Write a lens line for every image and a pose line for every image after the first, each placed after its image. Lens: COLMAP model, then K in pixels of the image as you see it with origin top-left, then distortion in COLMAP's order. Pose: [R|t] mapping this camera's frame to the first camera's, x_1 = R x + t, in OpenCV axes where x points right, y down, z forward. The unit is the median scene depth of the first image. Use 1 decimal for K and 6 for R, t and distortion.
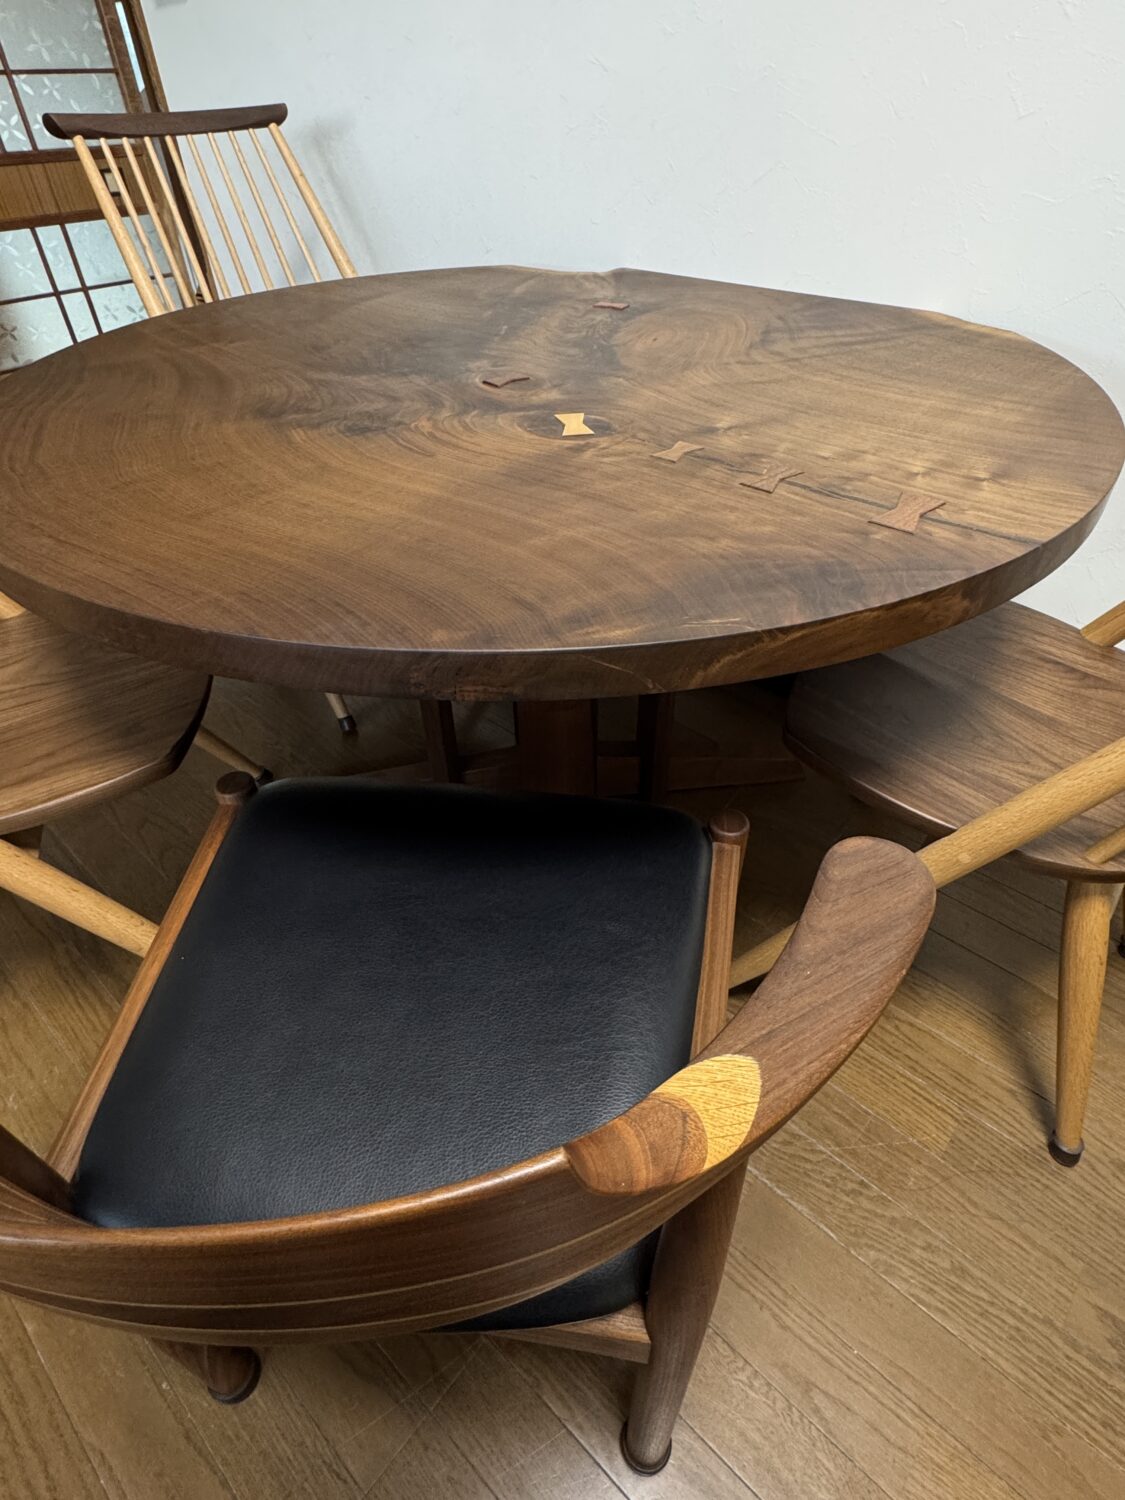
lens RADIAL K [[783.1, 0, 562.5], [0, 783.1, 750.0], [0, 0, 1]] dist [-0.002131, 0.001292]
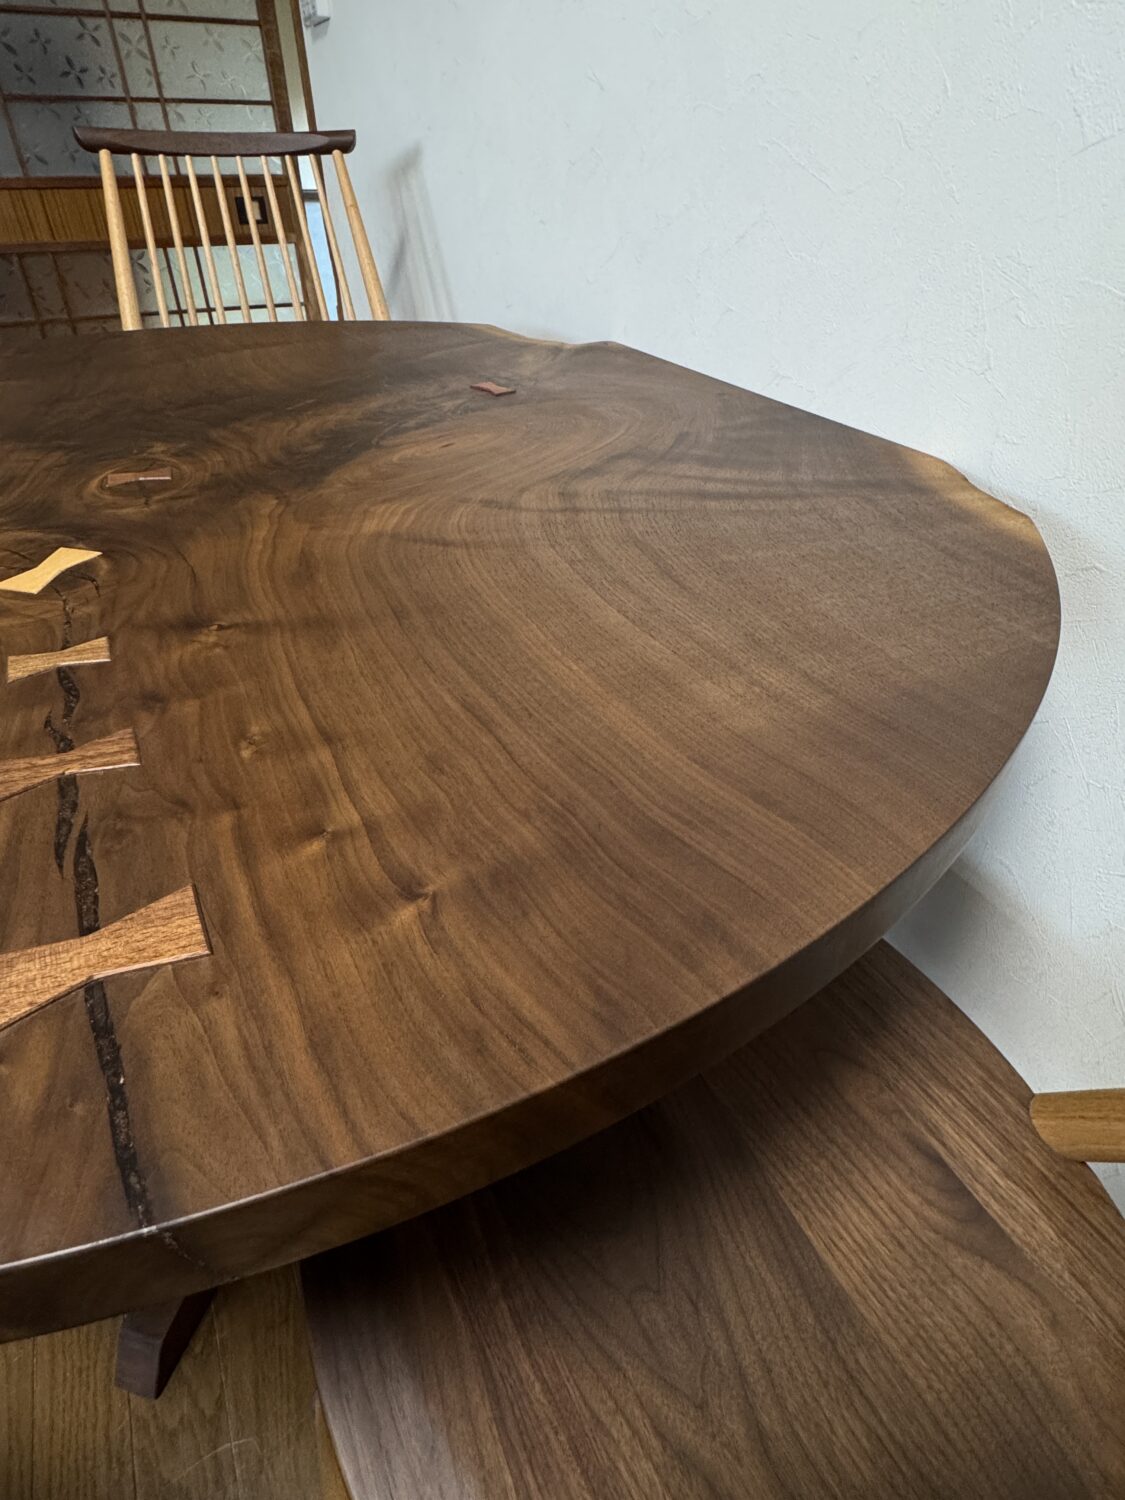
lens RADIAL K [[808.8, 0, 560.6], [0, 808.8, 736.3], [0, 0, 1]] dist [0.001312, -0.000311]
pose [[0.933236, 0.230346, -0.275700, 0.601816], [-0.251000, 0.967091, -0.041629, -0.363558], [0.257038, 0.108051, 0.960342, 0.501978]]
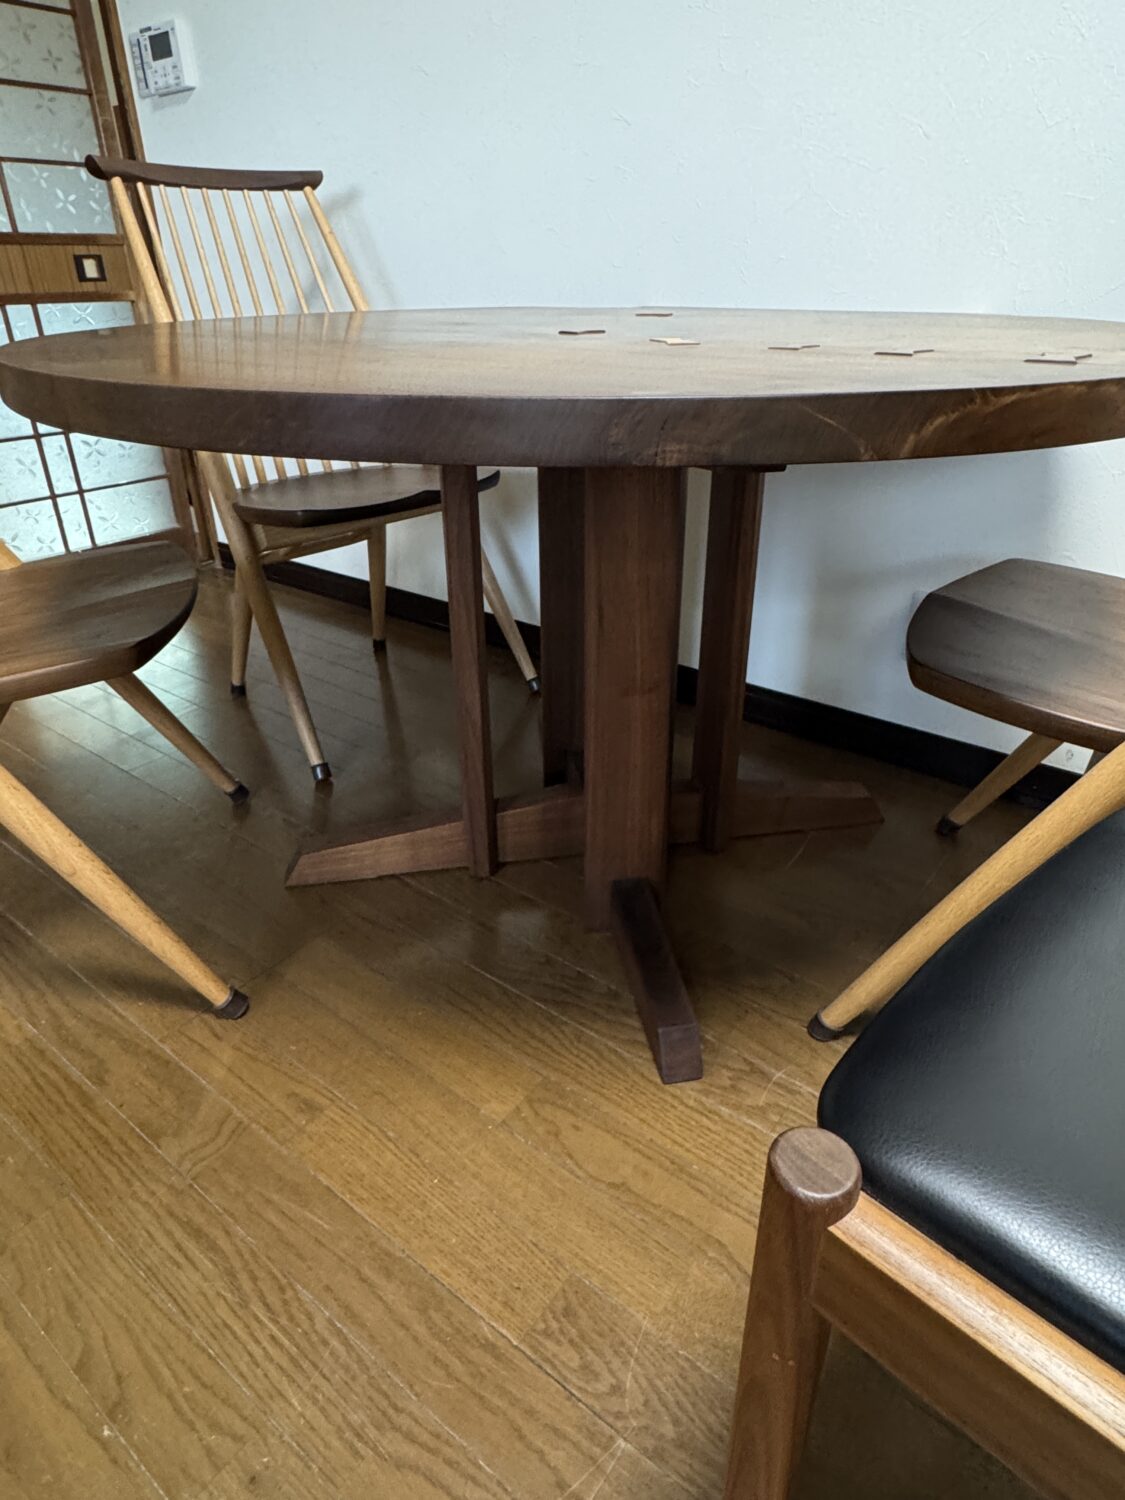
lens RADIAL K [[908.6, 0, 562.5], [0, 908.6, 750.0], [0, 0, 1]] dist [-0.026499, 0.022289]
pose [[0.997846, -0.026243, 0.060129, -0.202144], [0.038520, 0.976260, -0.213148, 0.307060], [-0.053108, 0.215005, 0.975168, 0.031921]]
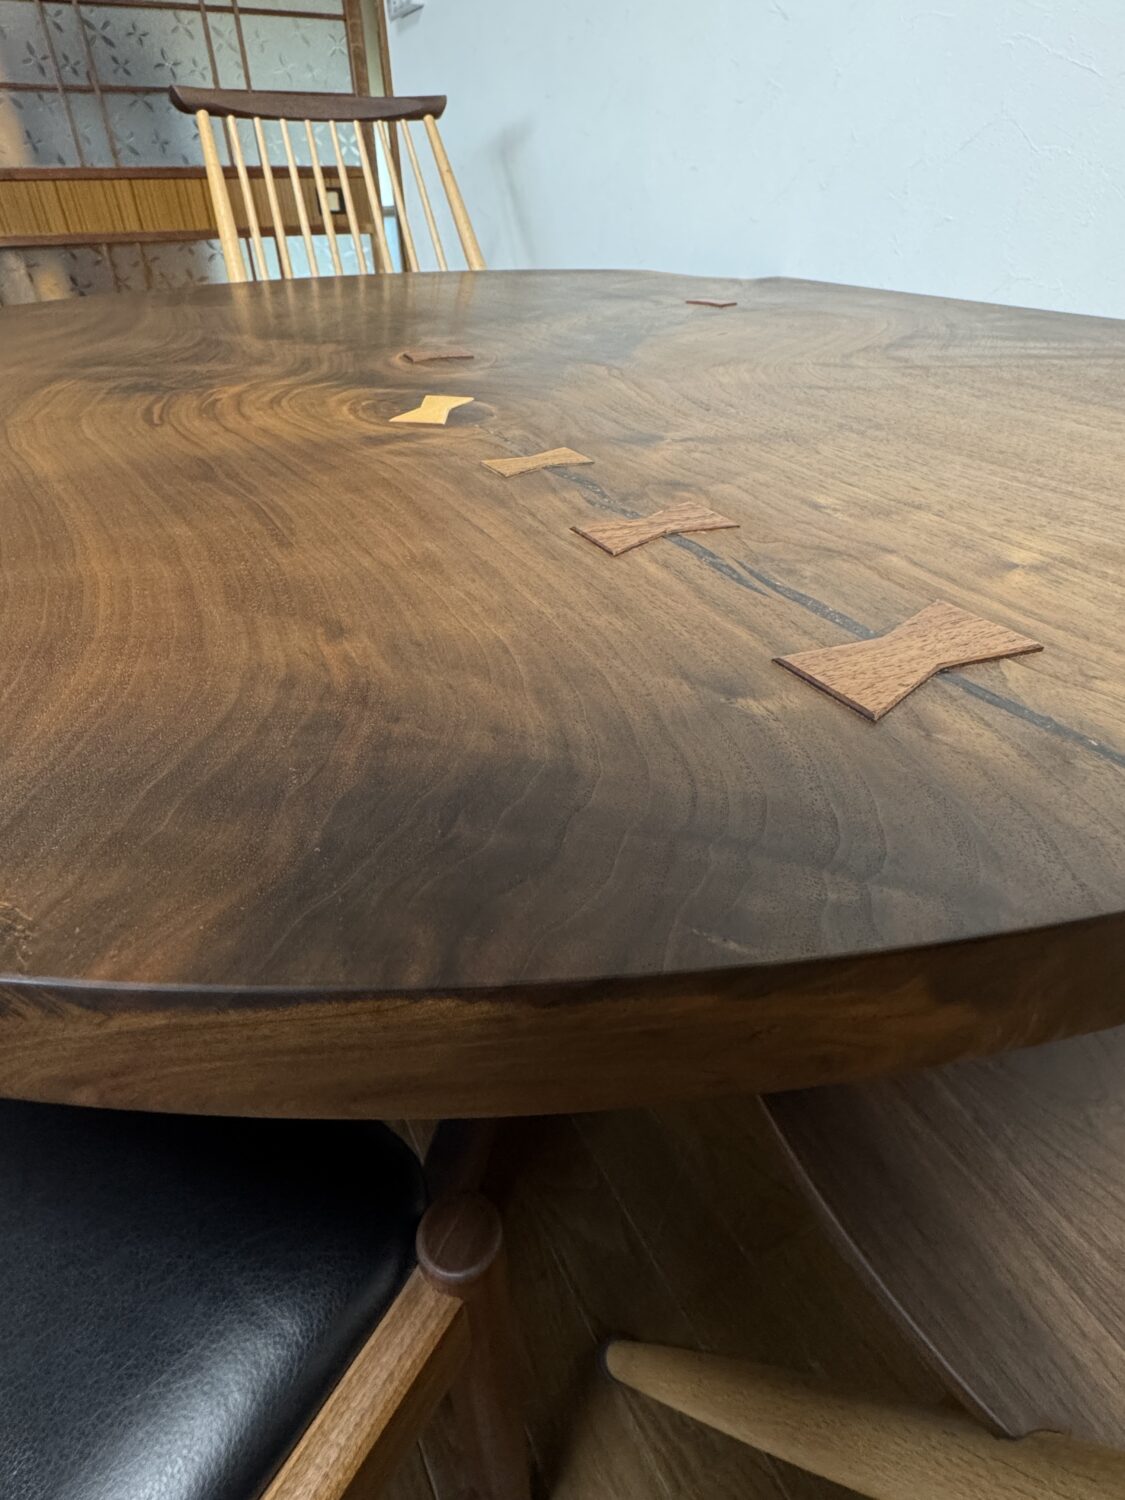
lens RADIAL K [[793.2, 0, 560.2], [0, 793.2, 720.8], [0, 0, 1]] dist [0.000318, 0.000043]
pose [[0.941483, 0.197104, -0.273423, 0.310303], [-0.225364, 0.971321, -0.075799, -0.165093], [0.250642, 0.132984, 0.958903, 0.482920]]
